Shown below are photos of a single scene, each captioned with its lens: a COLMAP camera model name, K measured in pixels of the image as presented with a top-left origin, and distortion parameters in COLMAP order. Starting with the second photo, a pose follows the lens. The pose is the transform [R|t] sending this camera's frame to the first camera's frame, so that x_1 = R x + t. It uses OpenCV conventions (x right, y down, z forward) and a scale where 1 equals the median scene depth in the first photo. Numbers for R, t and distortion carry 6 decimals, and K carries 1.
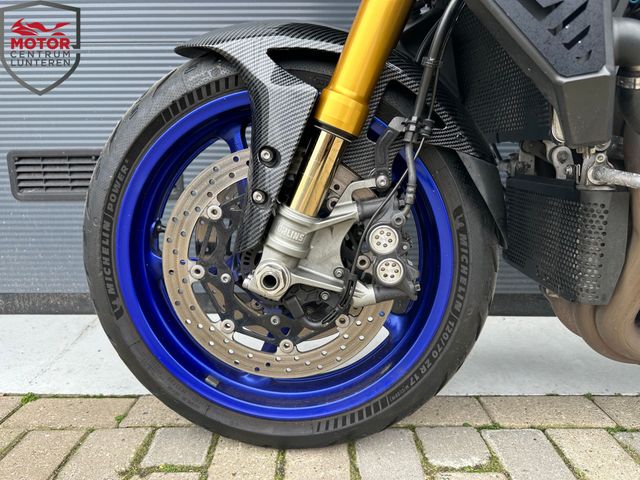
lens RADIAL K [[450.2, 0, 316.1], [0, 450.2, 245.4], [0, 0, 1]] dist [0.026549, -0.047755]
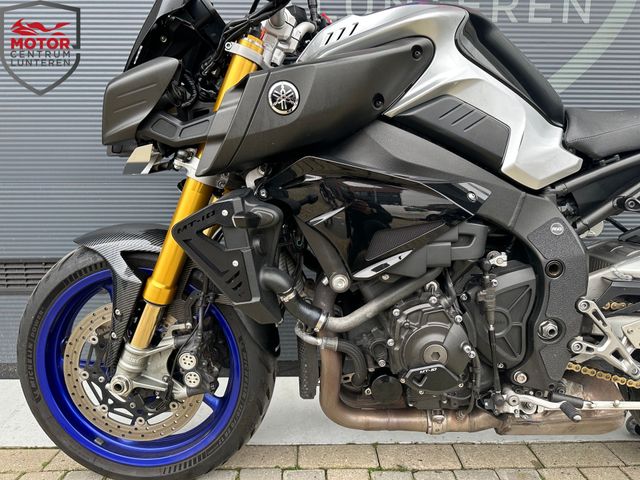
lens RADIAL K [[450.2, 0, 320.7], [0, 450.2, 241.4], [0, 0, 1]] dist [0.026549, -0.047755]
pose [[0.999683, -0.001992, 0.025114, 0.541281], [0.003401, 0.998416, -0.056167, -0.325364], [-0.024962, 0.056235, 0.998105, -0.665207]]
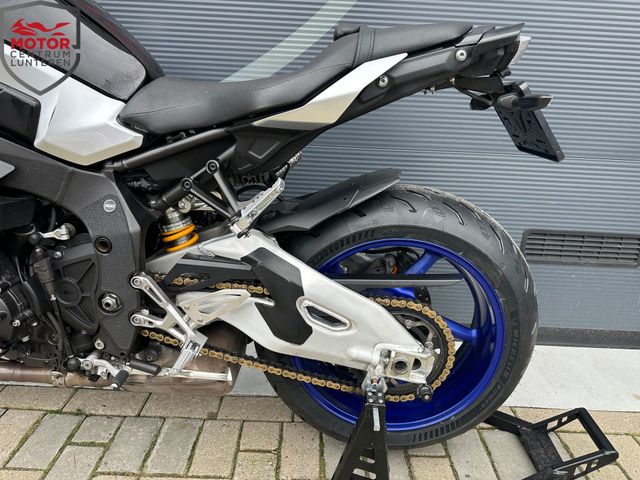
lens RADIAL K [[450.2, 0, 320.6], [0, 450.2, 241.6], [0, 0, 1]] dist [0.026549, -0.047755]
pose [[0.998904, 0.042336, 0.019956, 1.906777], [-0.044028, 0.994614, 0.093829, -0.486079], [-0.015876, -0.094605, 0.995388, -0.706820]]
